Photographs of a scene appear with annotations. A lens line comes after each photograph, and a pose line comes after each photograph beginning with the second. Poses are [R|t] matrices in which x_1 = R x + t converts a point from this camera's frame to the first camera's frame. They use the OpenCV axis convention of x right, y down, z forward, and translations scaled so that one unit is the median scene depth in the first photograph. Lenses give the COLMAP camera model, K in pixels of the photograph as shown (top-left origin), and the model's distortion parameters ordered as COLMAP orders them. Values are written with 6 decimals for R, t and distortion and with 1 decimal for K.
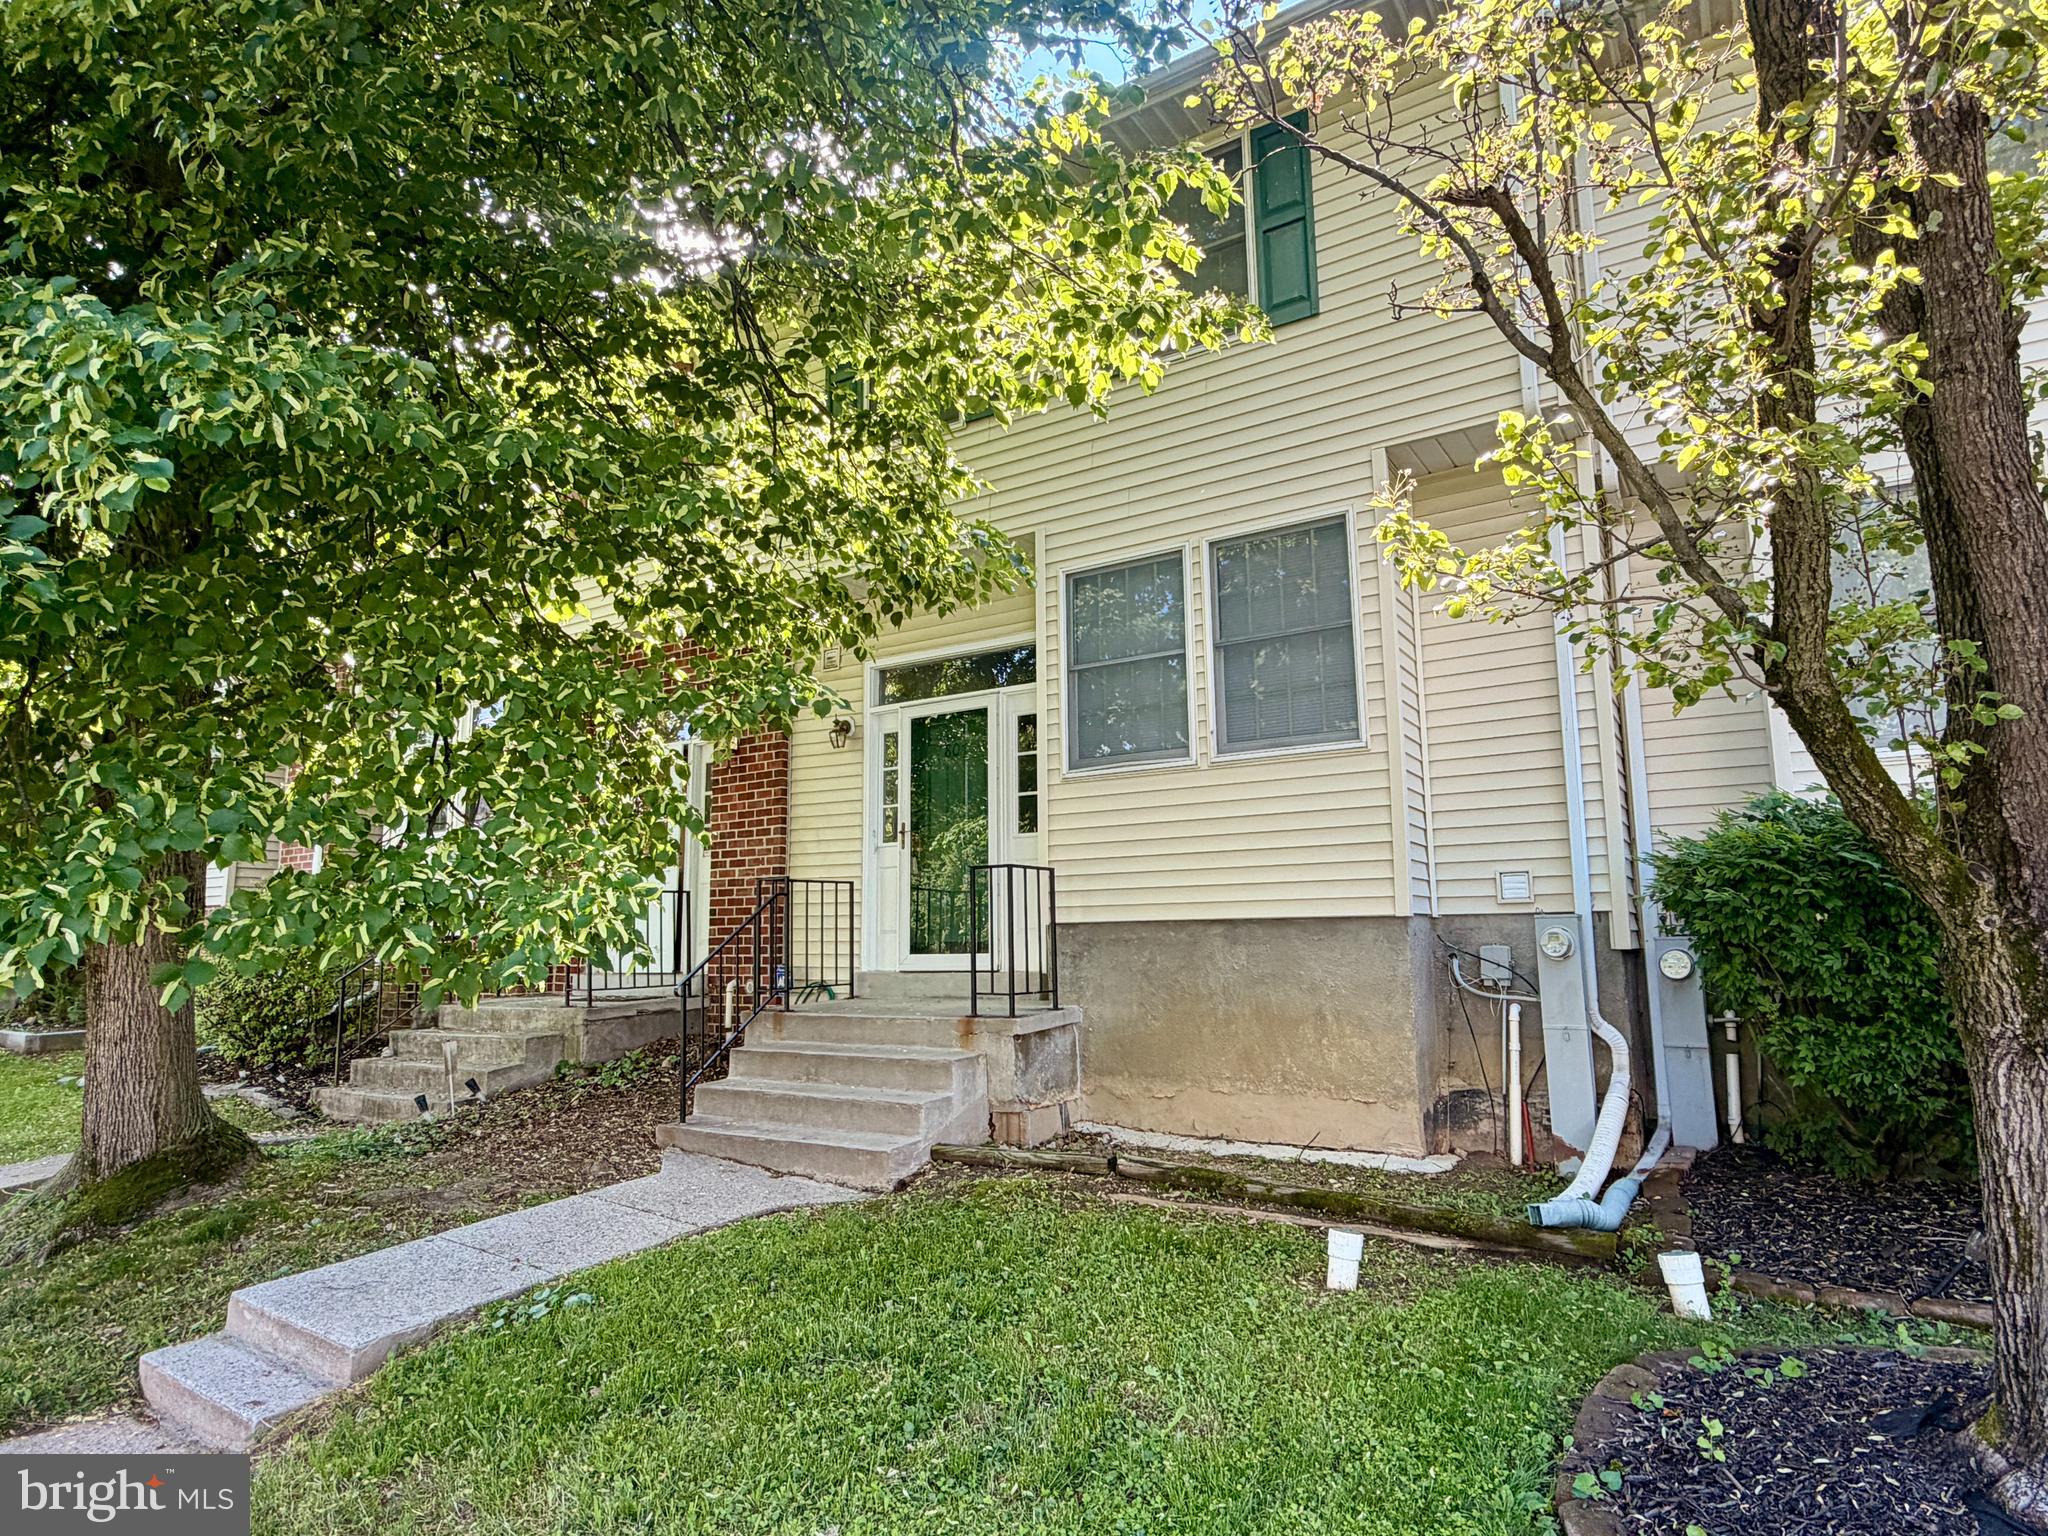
lens RADIAL K [[1187.2, 0, 1021.8], [0, 1187.2, 768.7], [0, 0, 1]] dist [-0.001539, -0.000358]
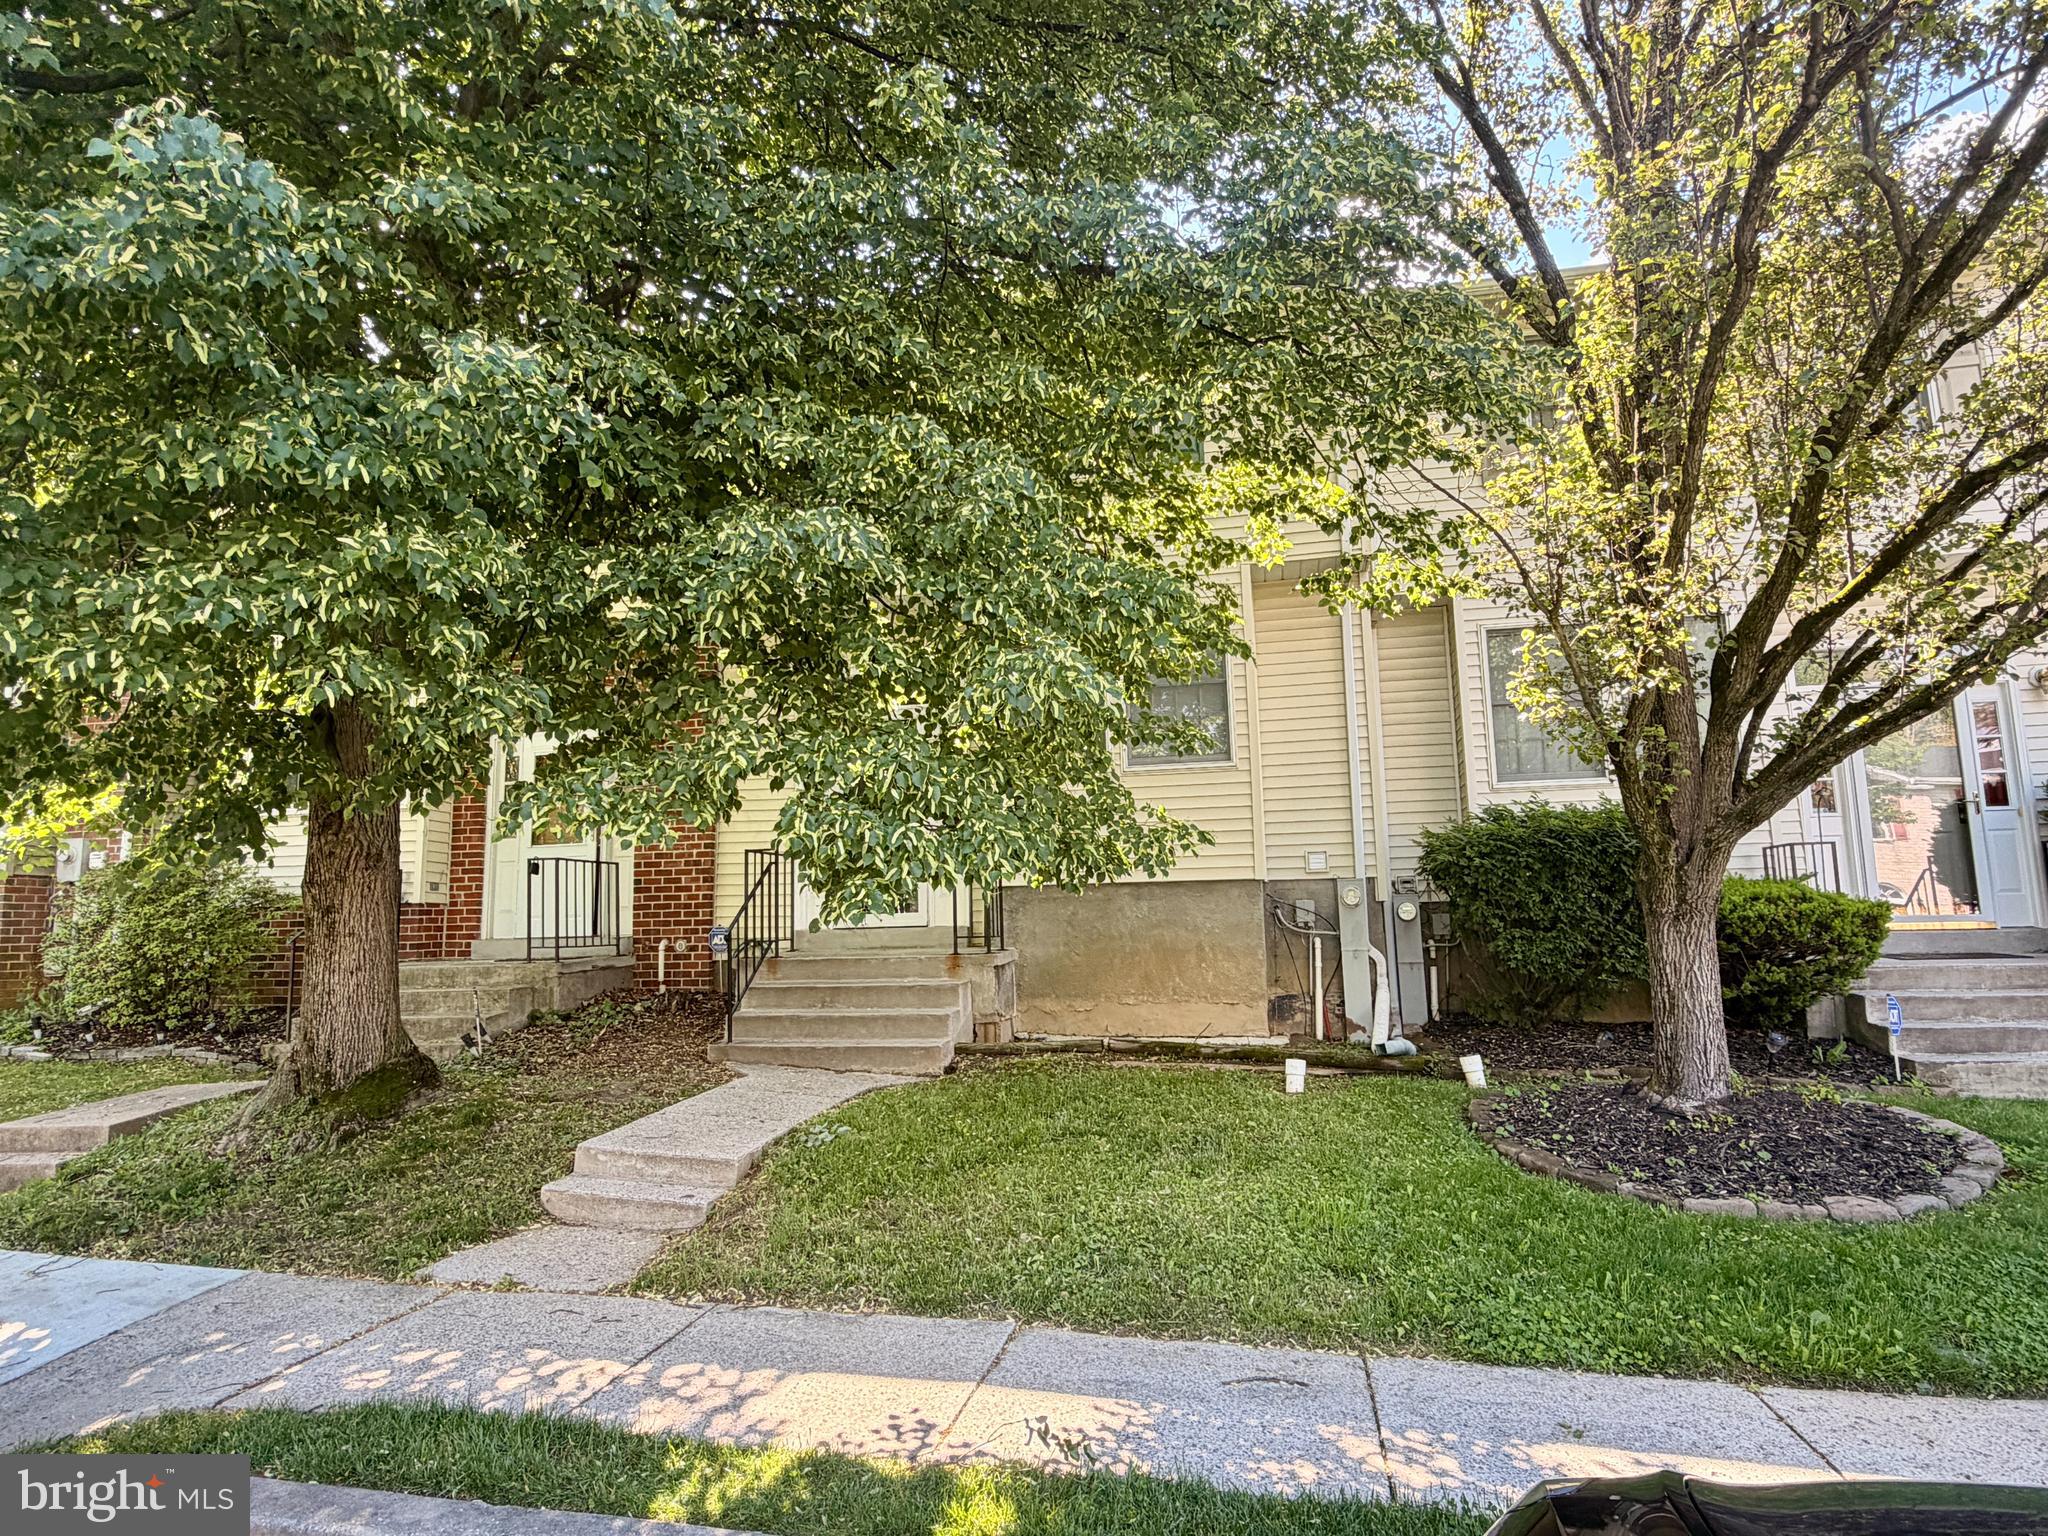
lens RADIAL K [[1187.2, 0, 1025.2], [0, 1187.2, 769.7], [0, 0, 1]] dist [-0.001539, -0.000358]
pose [[0.932778, 0.042082, 0.357987, -0.505193], [-0.042389, 0.999077, -0.006993, 0.008695], [-0.357951, -0.008652, 0.933700, -0.300721]]
